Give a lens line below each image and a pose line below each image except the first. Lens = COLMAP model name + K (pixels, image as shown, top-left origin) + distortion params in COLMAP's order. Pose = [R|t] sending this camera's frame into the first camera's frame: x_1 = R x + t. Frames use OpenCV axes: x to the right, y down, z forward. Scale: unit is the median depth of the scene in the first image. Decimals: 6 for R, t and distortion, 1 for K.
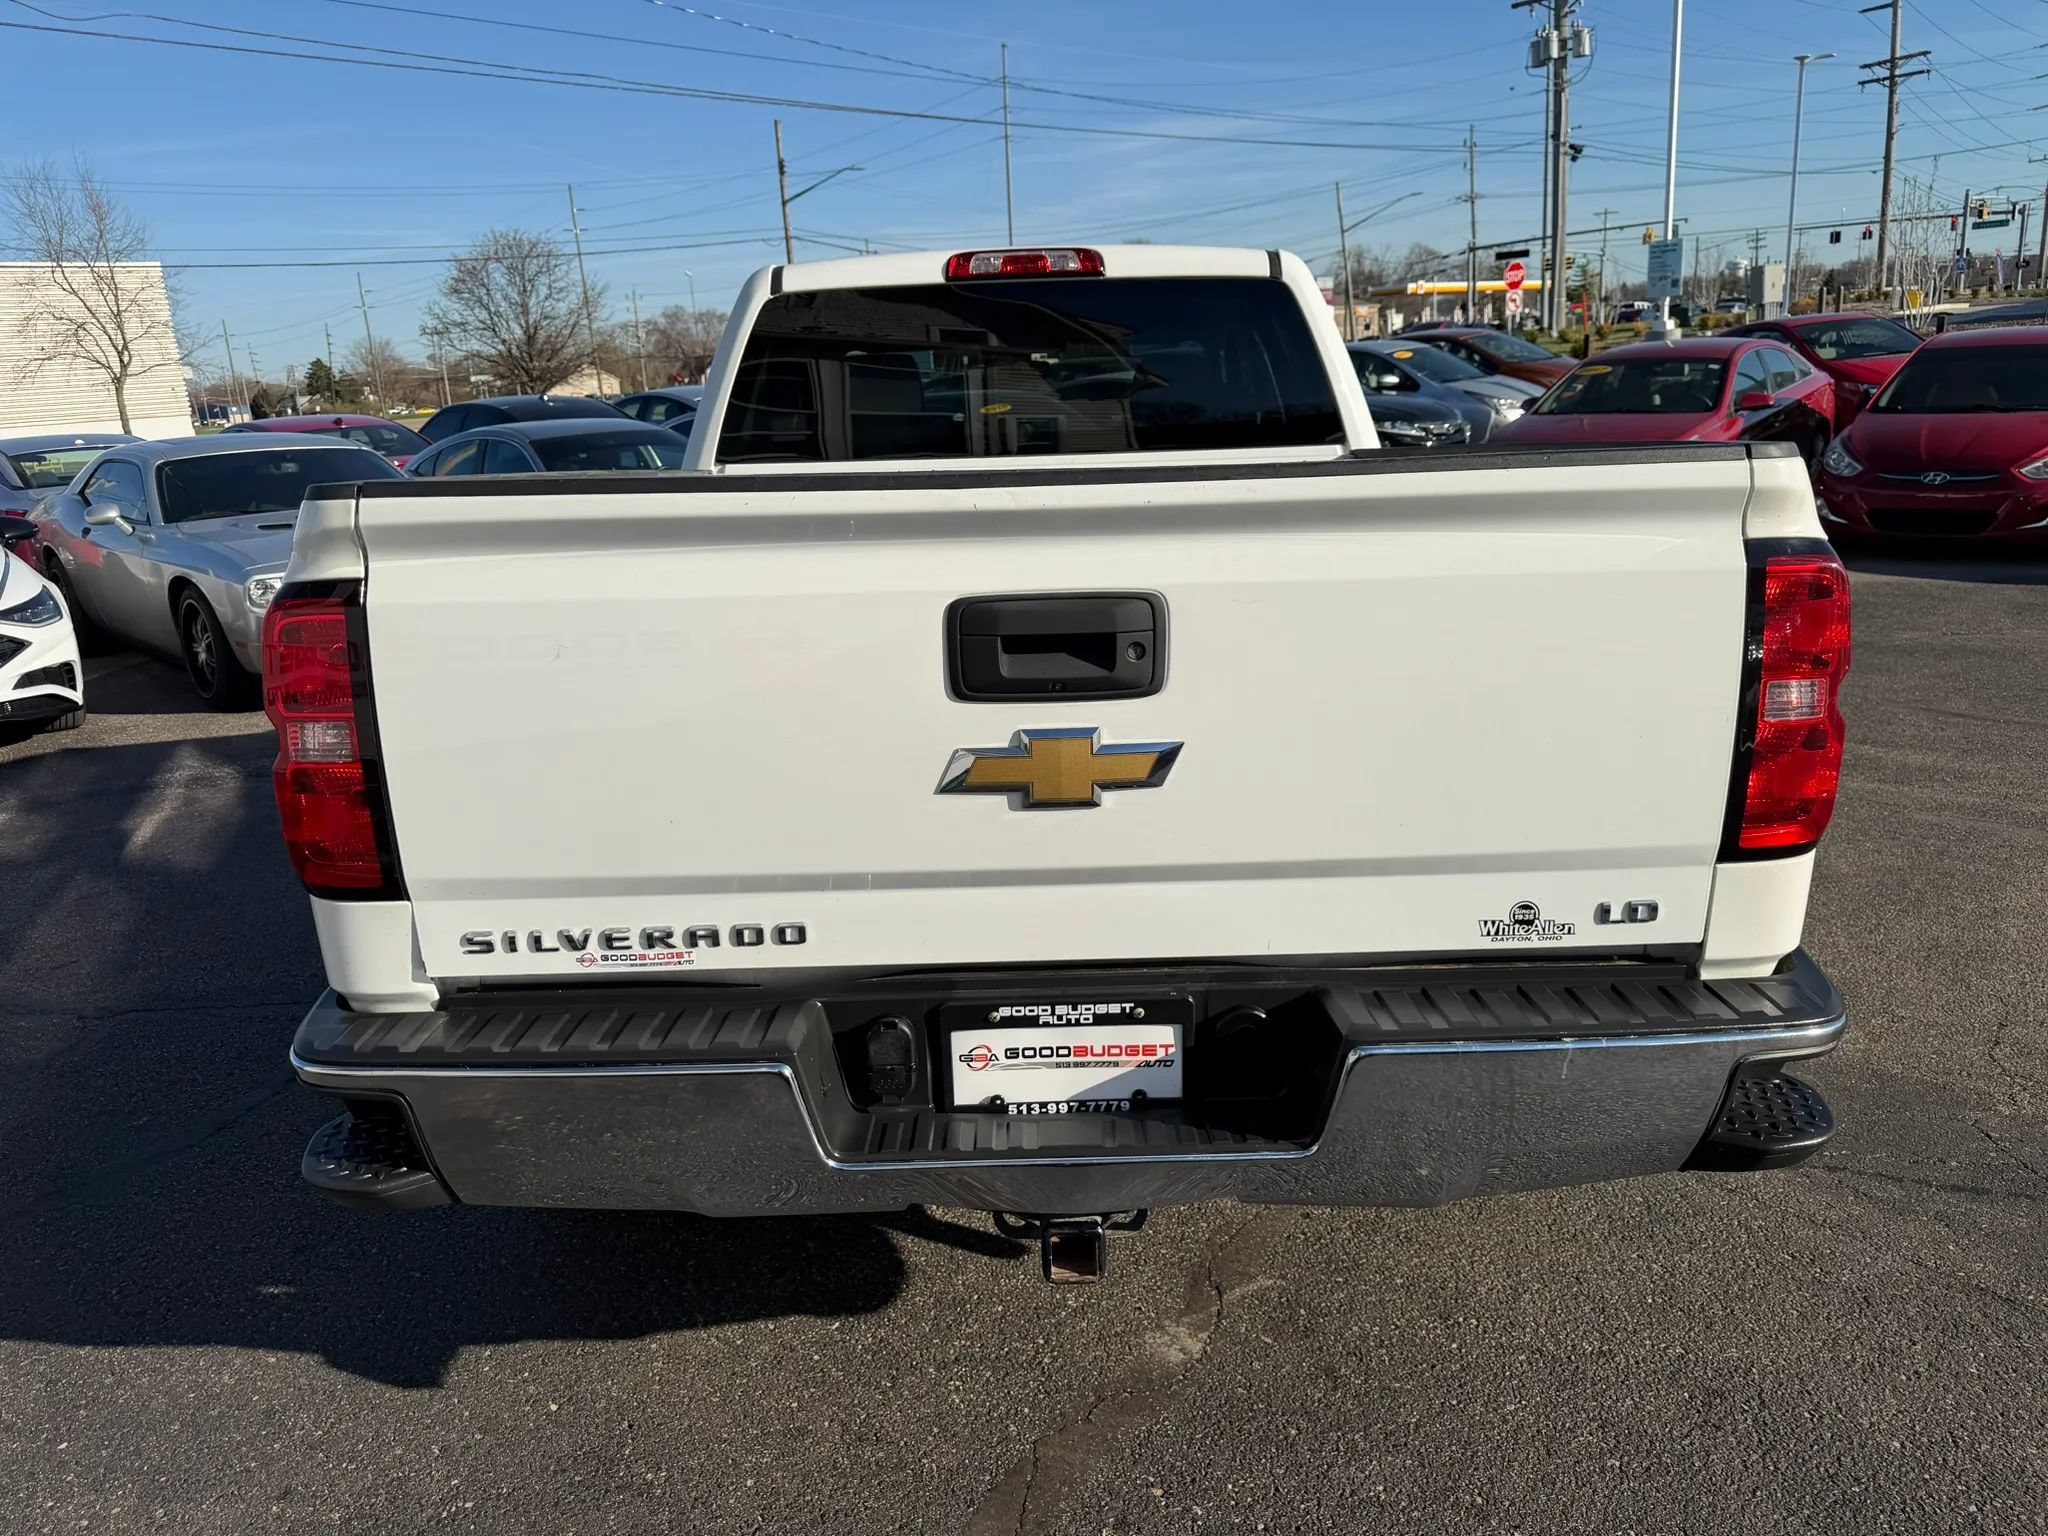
lens RADIAL K [[1442.1, 0, 1029.7], [0, 1442.1, 766.1], [0, 0, 1]] dist [0.003294, -0.008360]
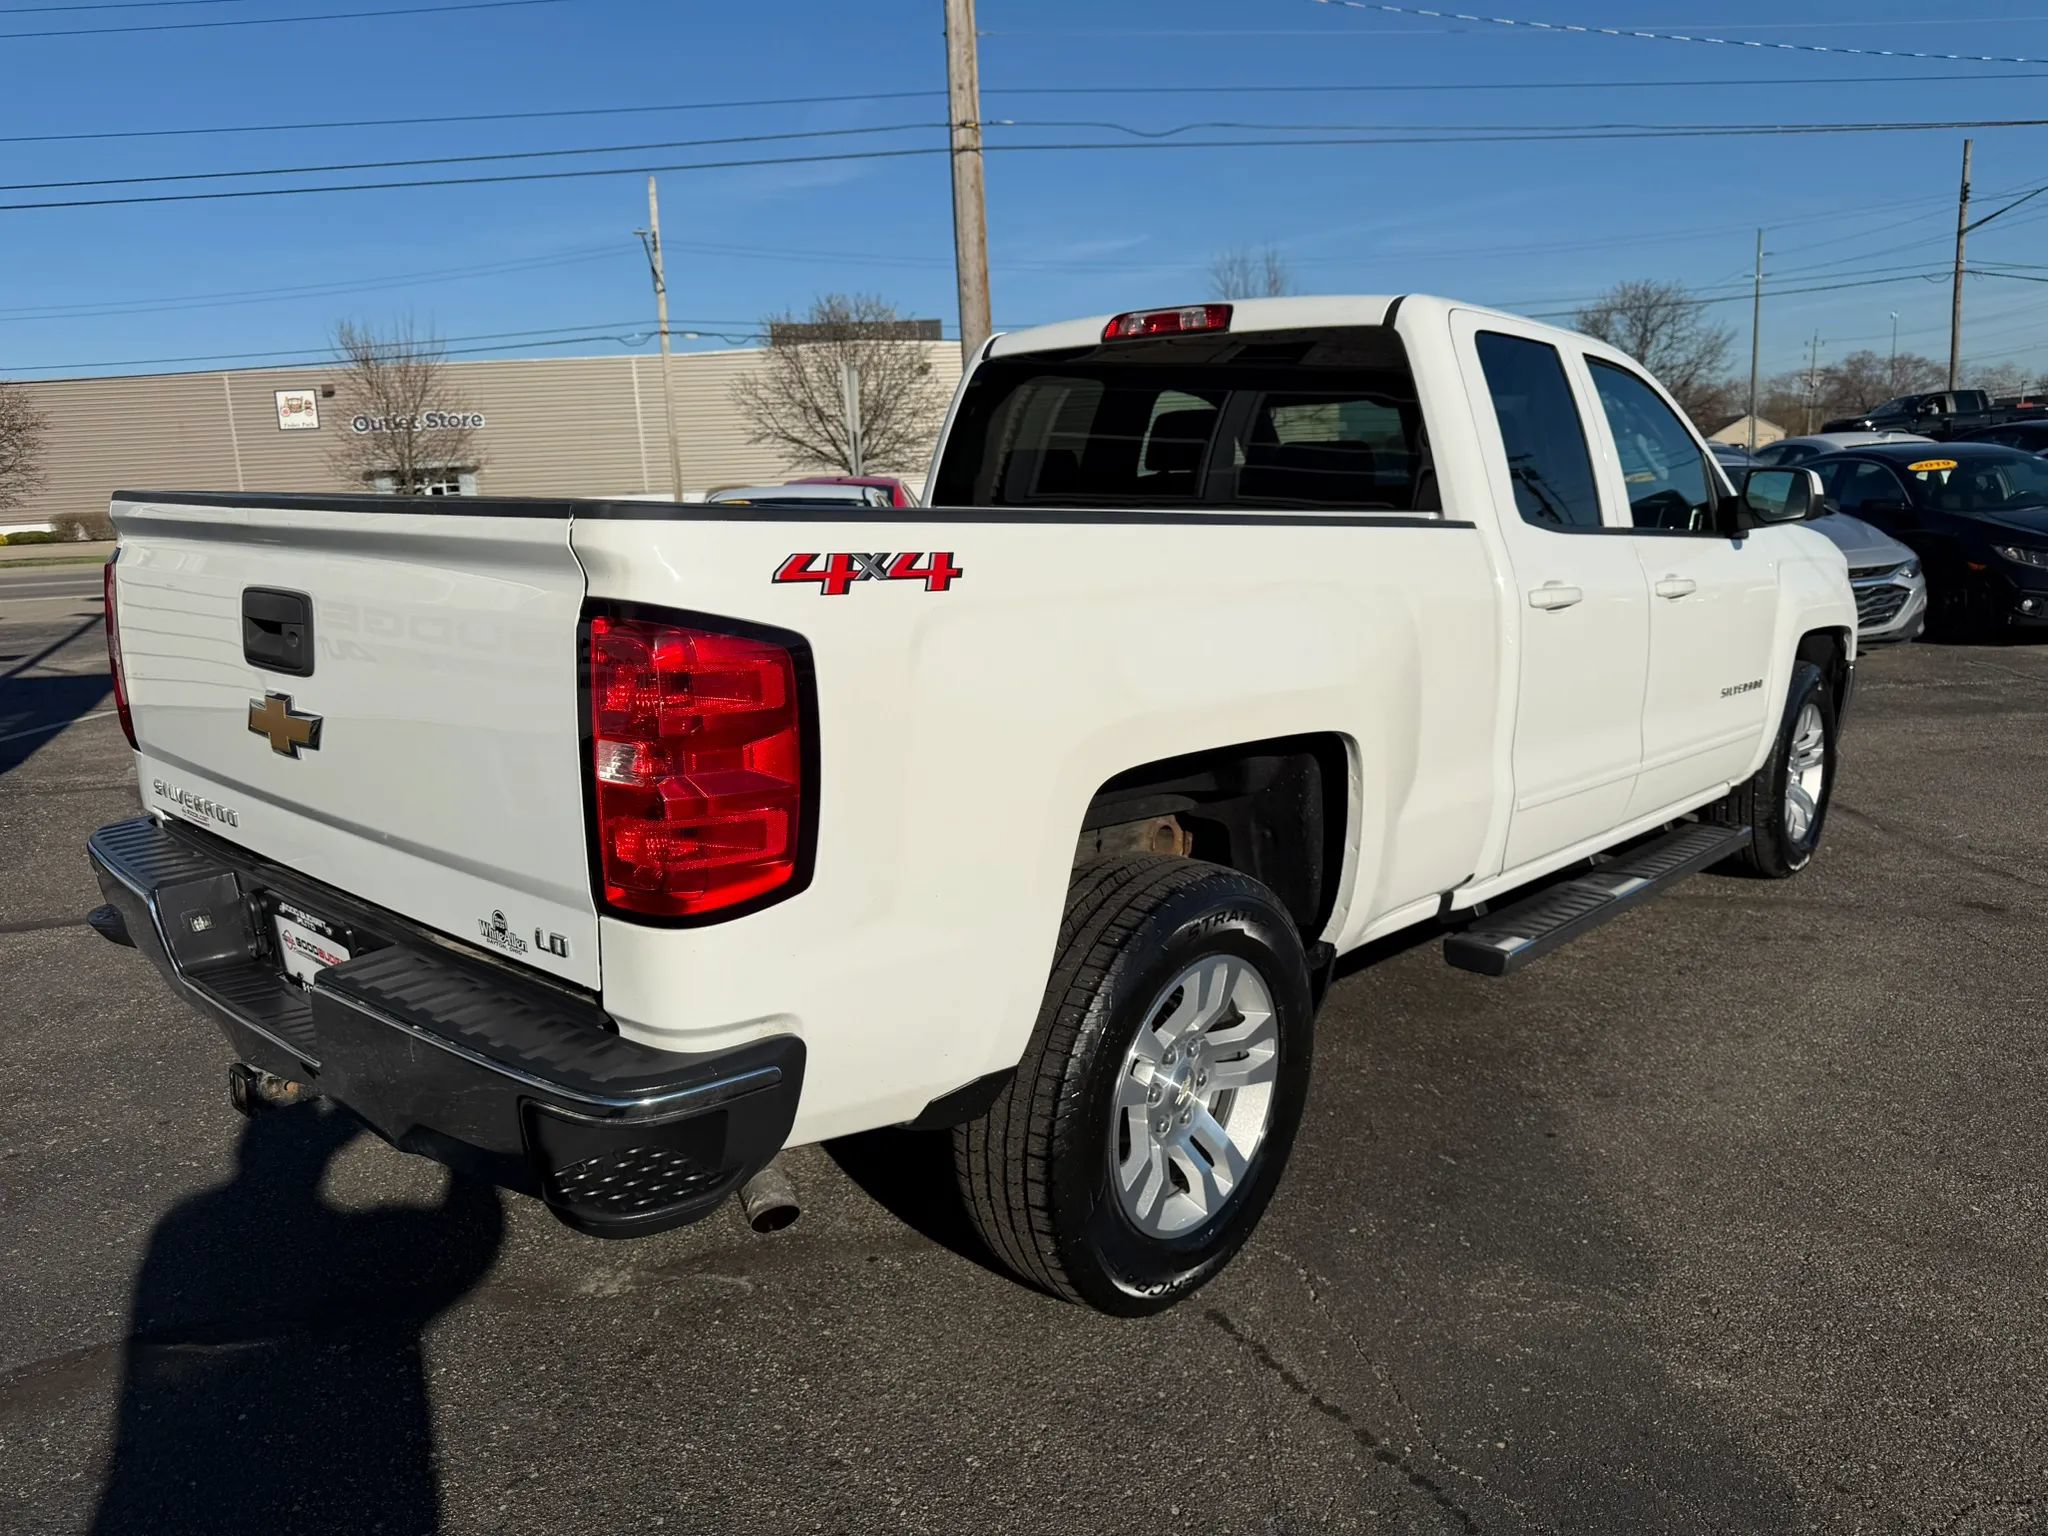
lens RADIAL K [[1455.9, 0, 1038.8], [0, 1455.9, 754.6], [0, 0, 1]] dist [0.024229, -0.036497]
pose [[0.749987, 0.155038, -0.643026, 1.080884], [-0.182617, 0.982891, 0.023989, -0.098902], [0.635744, 0.099436, 0.765468, 0.322700]]
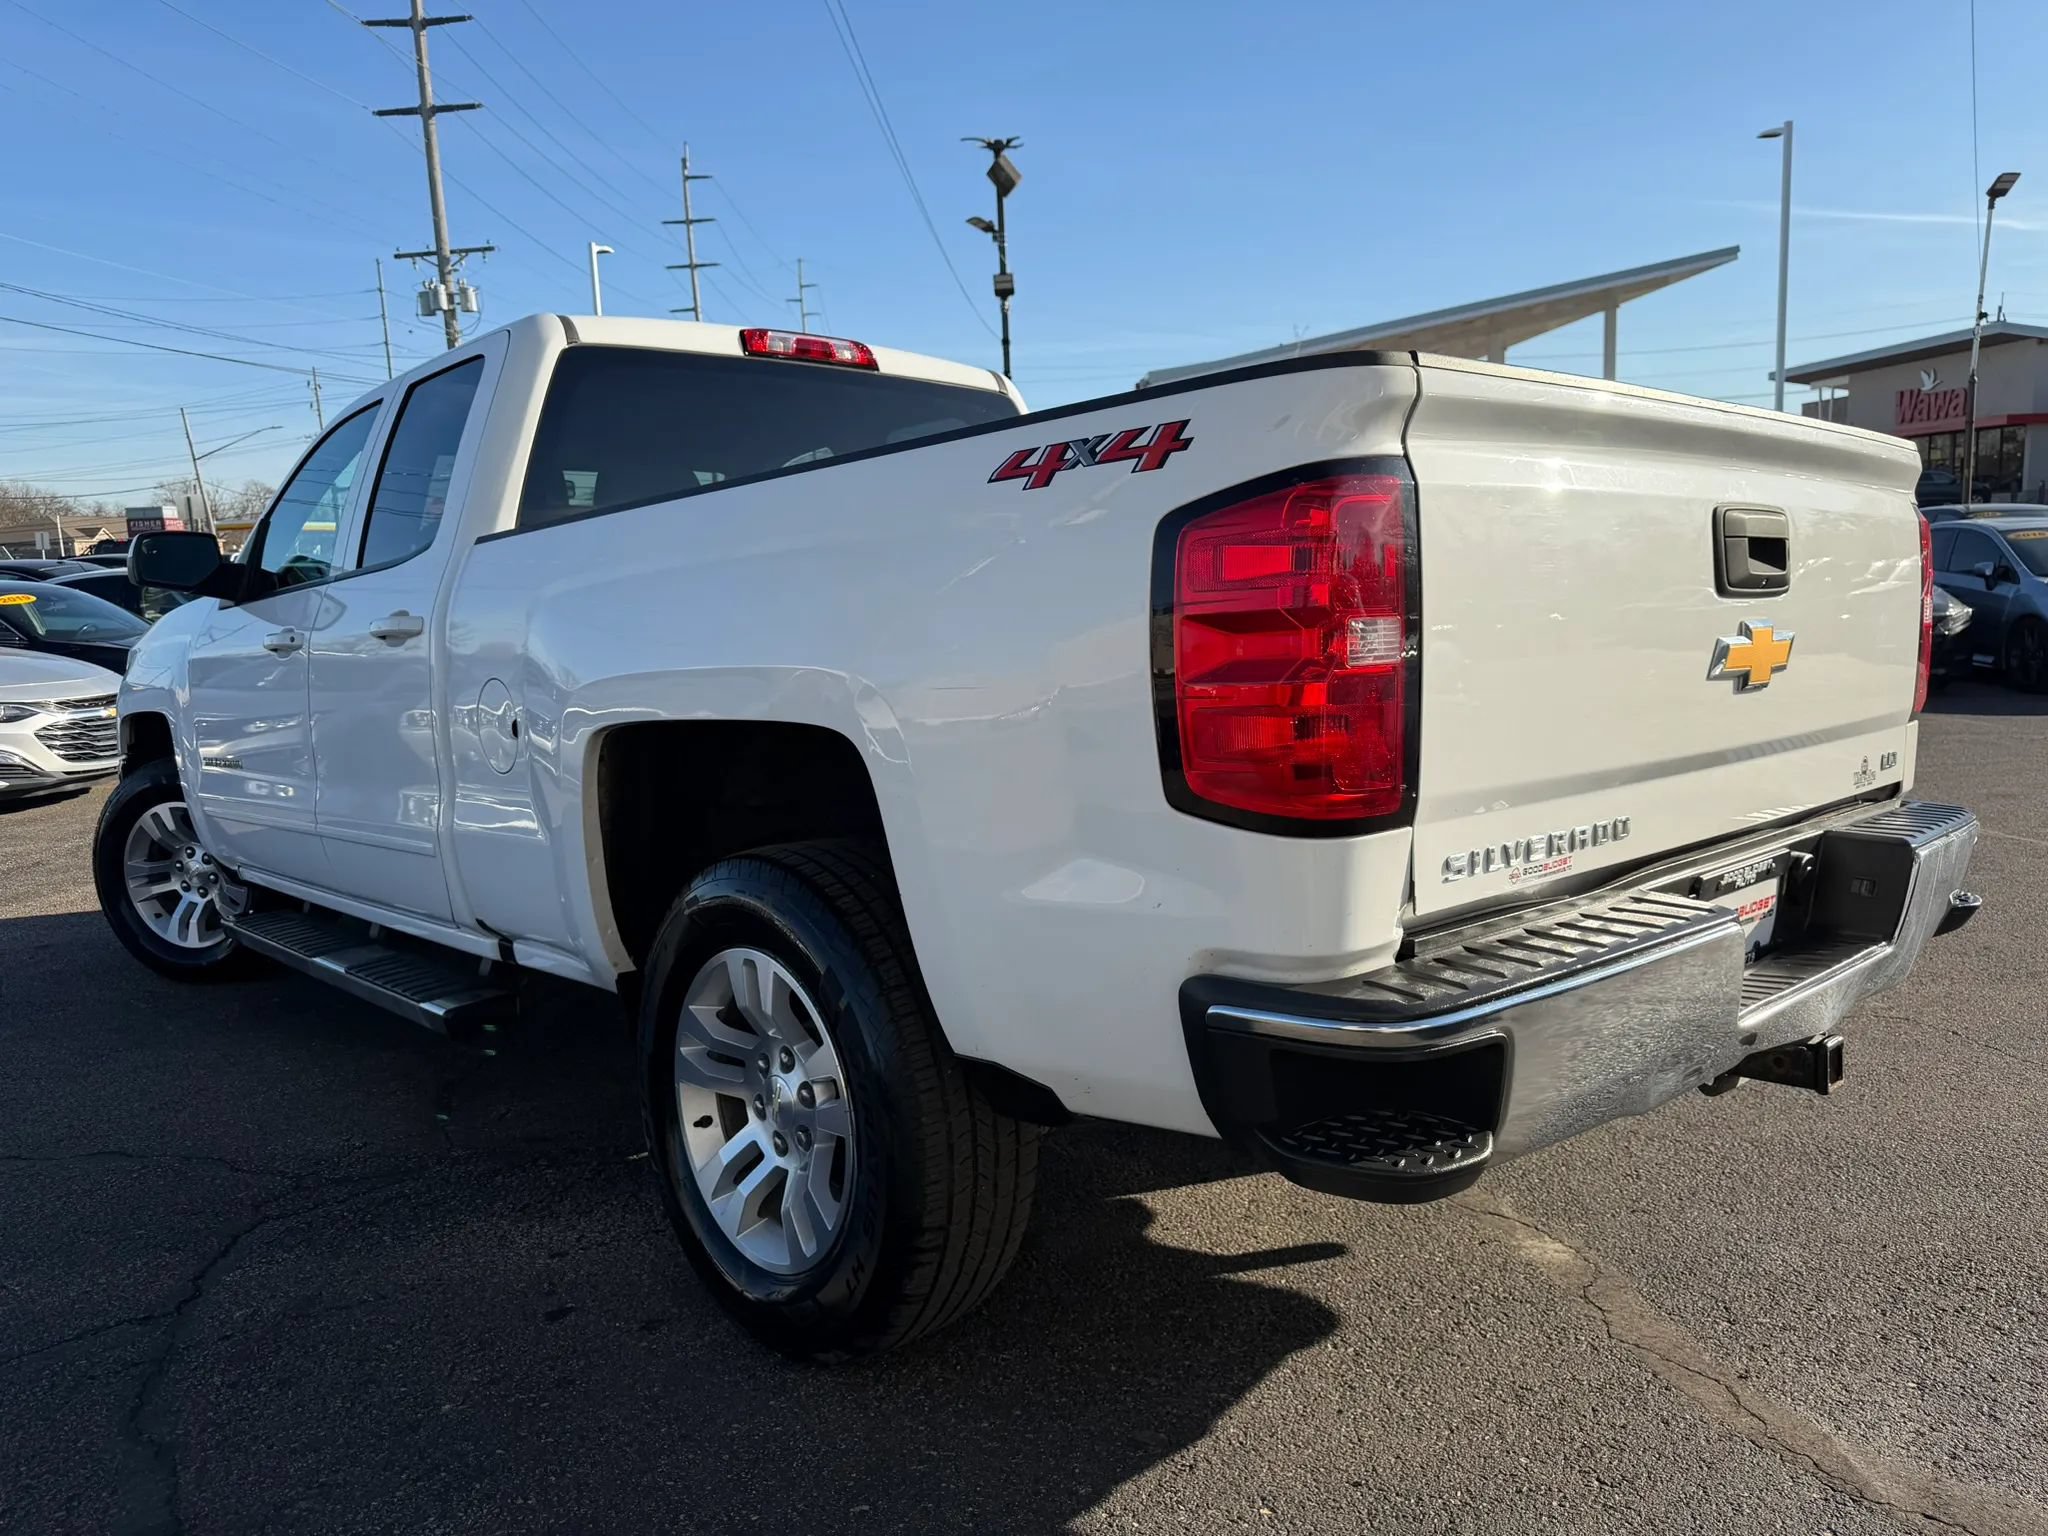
lens RADIAL K [[1439.5, 0, 1029.2], [0, 1439.5, 774.3], [0, 0, 1]] dist [0.044534, -0.047016]
pose [[0.752190, -0.064632, 0.655769, -0.944476], [0.164925, 0.981969, -0.092393, 0.083758], [-0.637974, 0.177649, 0.749286, 0.384182]]
